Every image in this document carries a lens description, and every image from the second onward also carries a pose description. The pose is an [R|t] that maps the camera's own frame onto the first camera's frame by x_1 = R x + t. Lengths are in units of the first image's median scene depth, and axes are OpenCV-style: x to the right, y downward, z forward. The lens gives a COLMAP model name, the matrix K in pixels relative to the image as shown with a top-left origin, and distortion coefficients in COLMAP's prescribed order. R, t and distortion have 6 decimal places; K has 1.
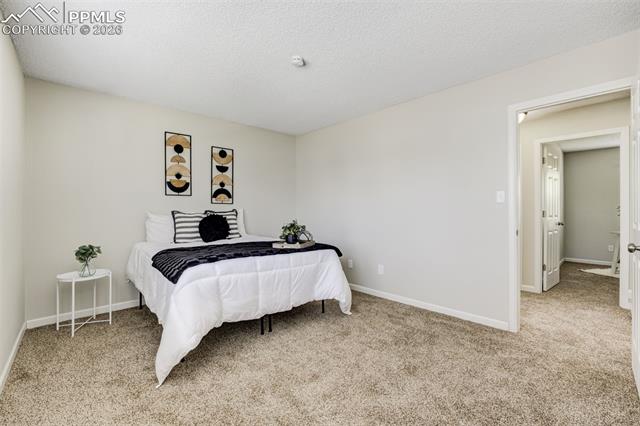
lens RADIAL K [[277.3, 0, 325.3], [0, 277.3, 212.5], [0, 0, 1]] dist [-0.045834, 0.017319]
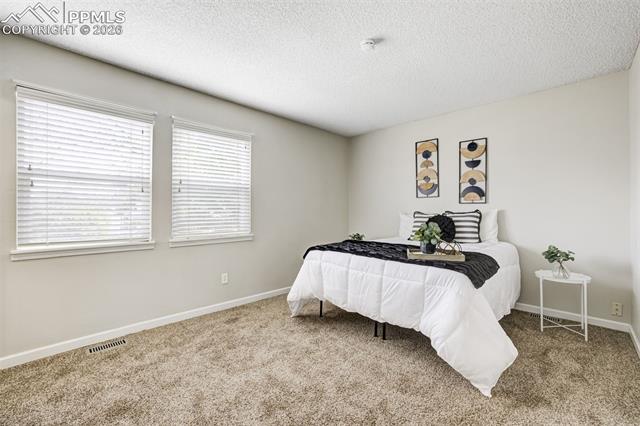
lens RADIAL K [[276.7, 0, 320.6], [0, 276.7, 212.0], [0, 0, 1]] dist [-0.042971, 0.018748]
pose [[0.043471, 0.000116, -0.999055, 0.518299], [-0.005590, 0.999984, -0.000127, -0.002281], [0.999039, 0.005590, 0.043471, 0.526494]]
